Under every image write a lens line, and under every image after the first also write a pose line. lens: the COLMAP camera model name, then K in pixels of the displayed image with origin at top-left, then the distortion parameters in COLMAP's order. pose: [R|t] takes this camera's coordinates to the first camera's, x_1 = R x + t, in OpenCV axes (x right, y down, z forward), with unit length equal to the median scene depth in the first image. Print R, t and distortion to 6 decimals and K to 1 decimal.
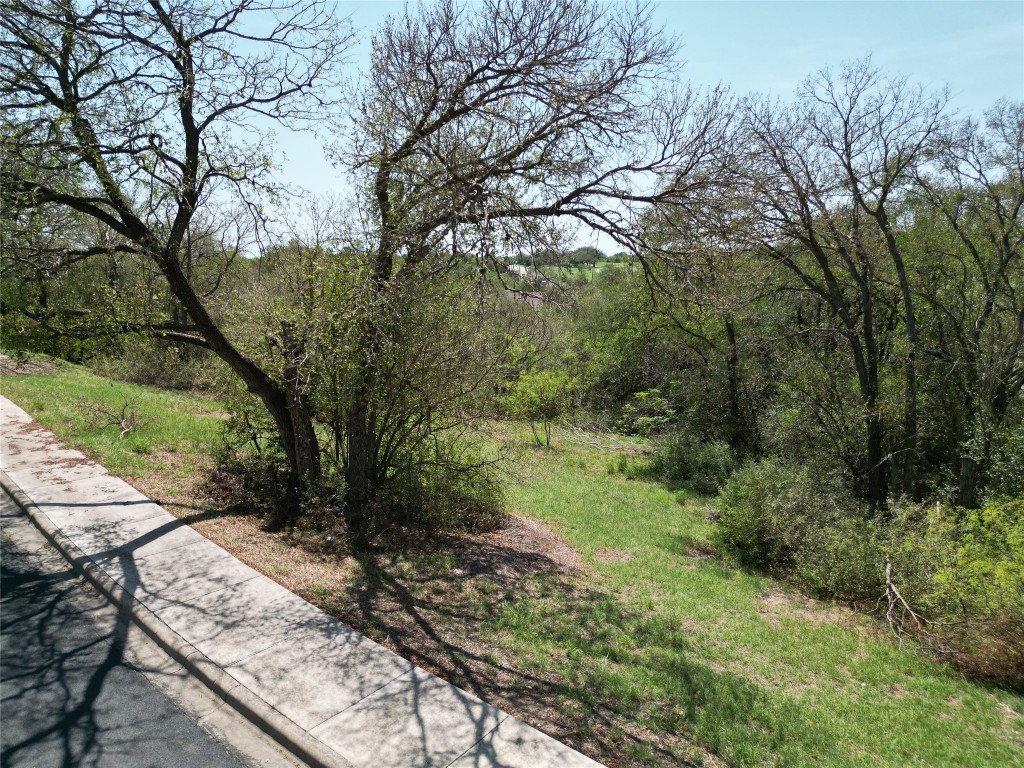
lens RADIAL K [[716.2, 0, 518.8], [0, 716.2, 380.8], [0, 0, 1]] dist [0.070161, -0.067812]
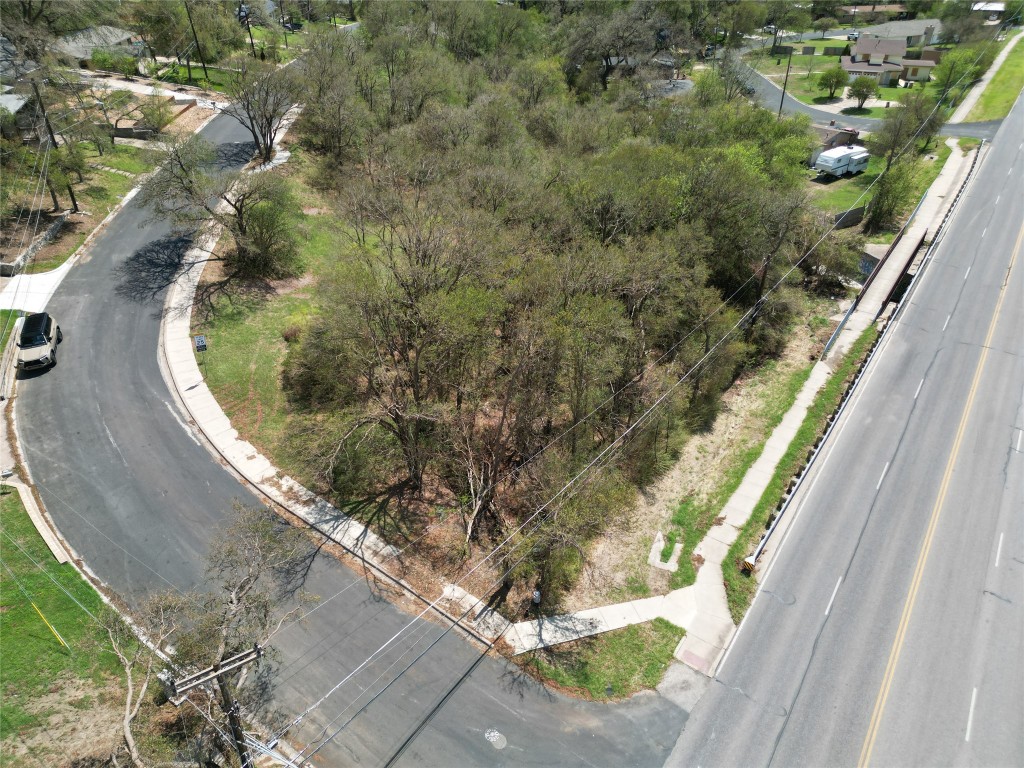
lens RADIAL K [[716.2, 0, 508.7], [0, 716.2, 387.1], [0, 0, 1]] dist [0.070161, -0.067812]
pose [[0.759137, 0.361077, -0.541604, 2.764972], [-0.092523, 0.883451, 0.459297, -1.016075], [0.644322, -0.298558, 0.704068, -0.970946]]
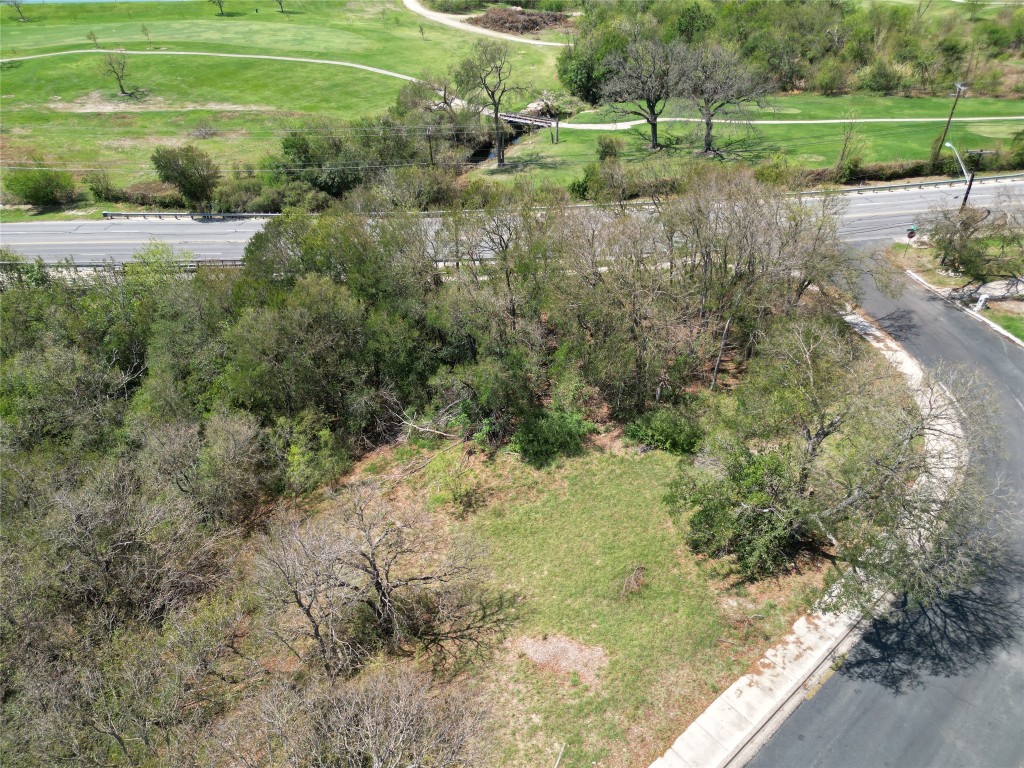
lens RADIAL K [[716.2, 0, 503.8], [0, 716.2, 384.4], [0, 0, 1]] dist [0.070161, -0.067812]
pose [[0.070868, -0.553745, 0.829665, -1.698128], [0.159179, 0.827376, 0.538620, -1.420297], [-0.984703, 0.093894, 0.146779, 1.249057]]
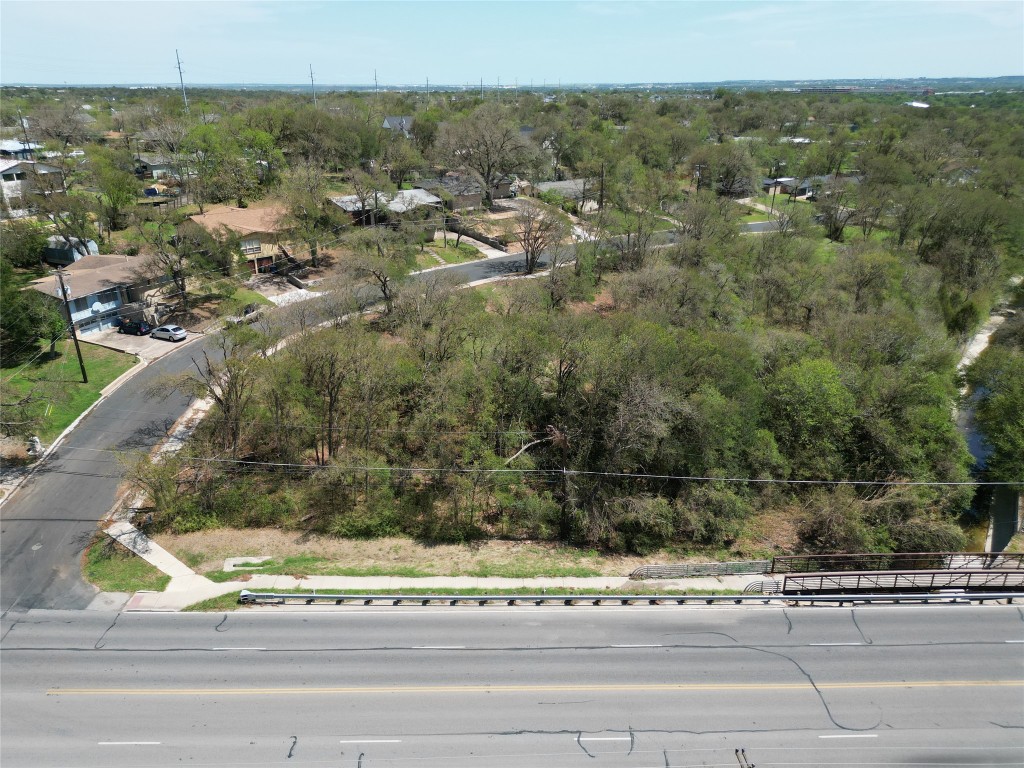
lens RADIAL K [[716.2, 0, 507.4], [0, 716.2, 390.4], [0, 0, 1]] dist [0.070161, -0.067812]
pose [[-0.074255, 0.391798, -0.917050, 4.370302], [-0.151502, 0.904483, 0.398696, -1.482029], [0.985664, 0.168540, -0.007805, 1.687704]]
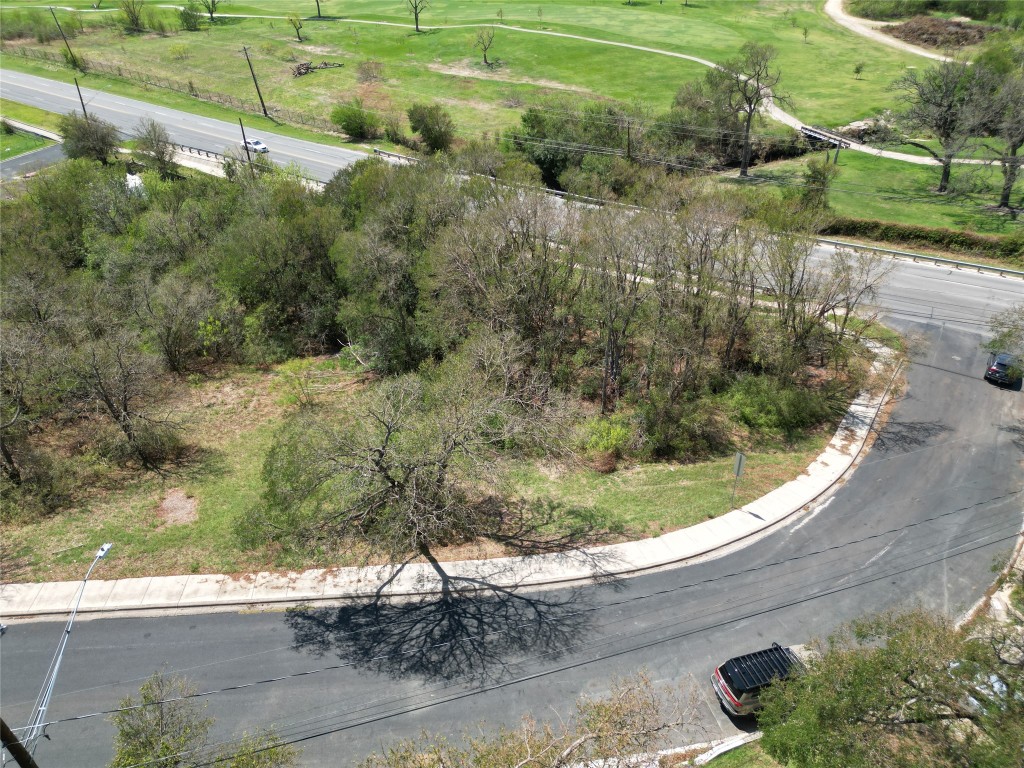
lens RADIAL K [[716.2, 0, 506.7], [0, 716.2, 380.5], [0, 0, 1]] dist [0.070161, -0.067812]
pose [[0.642295, -0.425977, 0.637182, -1.191421], [0.122399, 0.877671, 0.463371, -1.139942], [-0.756622, -0.219630, 0.615862, -0.537990]]
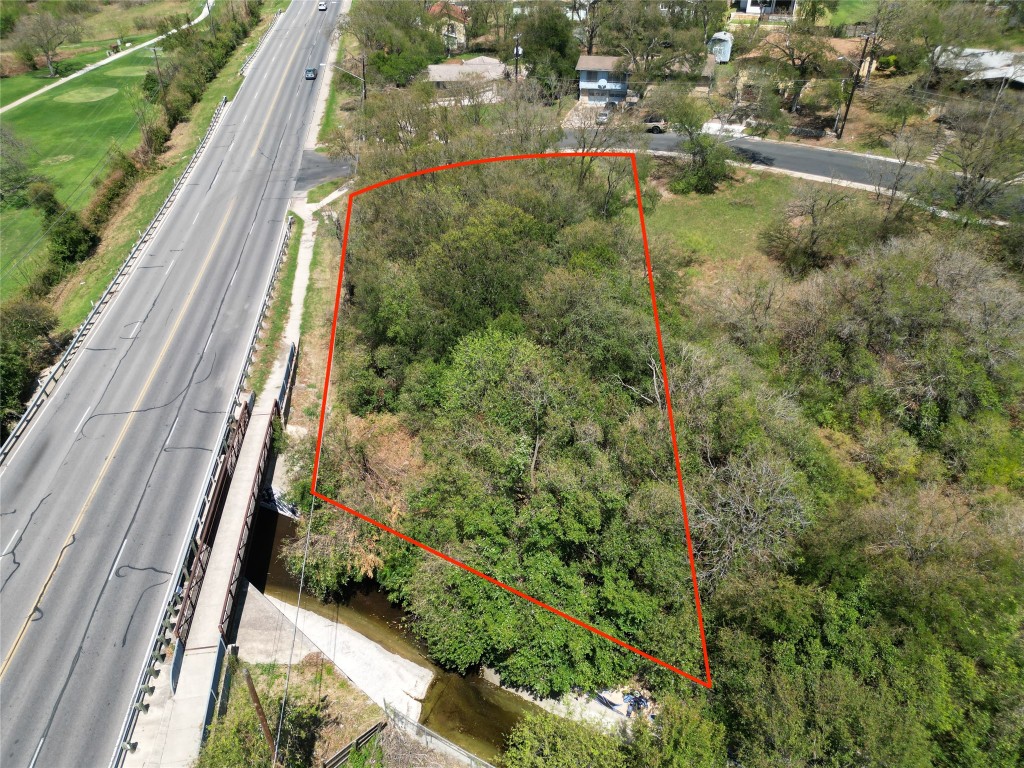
lens RADIAL K [[716.2, 0, 512.4], [0, 716.2, 389.0], [0, 0, 1]] dist [0.070161, -0.067812]
pose [[-0.999467, 0.021702, -0.024379, 1.075802], [-0.001127, 0.723534, 0.690288, -1.983869], [0.032619, 0.689947, -0.723124, 4.921027]]
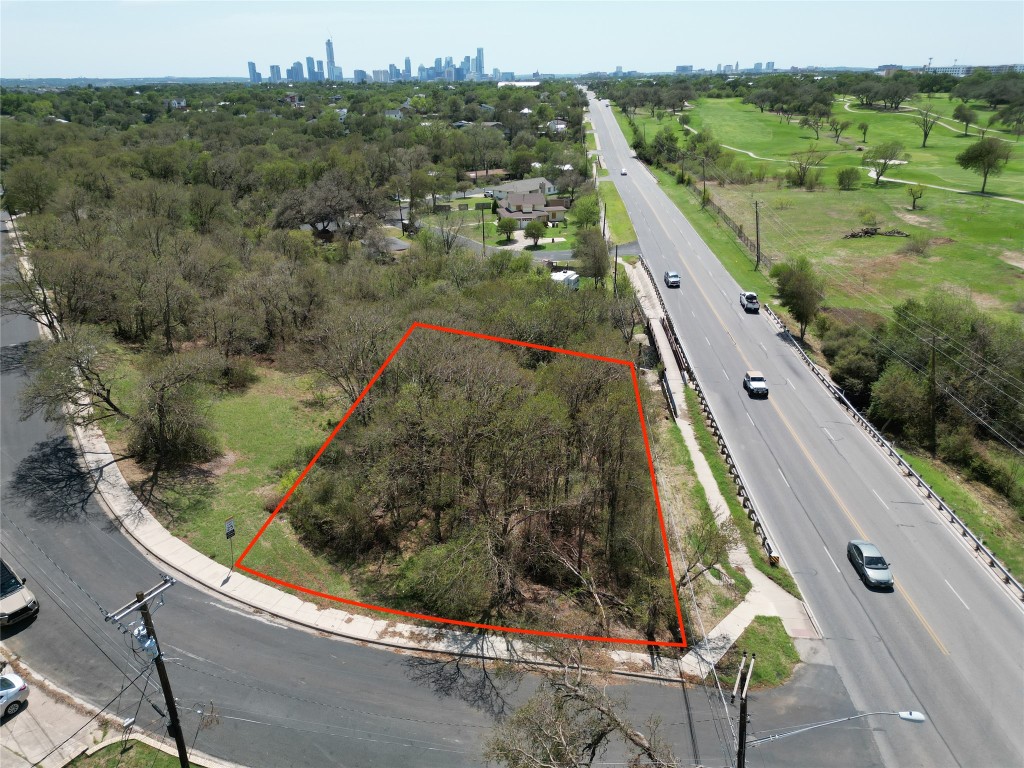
lens RADIAL K [[716.2, 0, 510.2], [0, 716.2, 387.6], [0, 0, 1]] dist [0.070161, -0.067812]
pose [[0.984650, 0.061342, -0.163409, 1.746101], [-0.019858, 0.969501, 0.244282, -0.919697], [0.173410, -0.237288, 0.955837, -1.827039]]
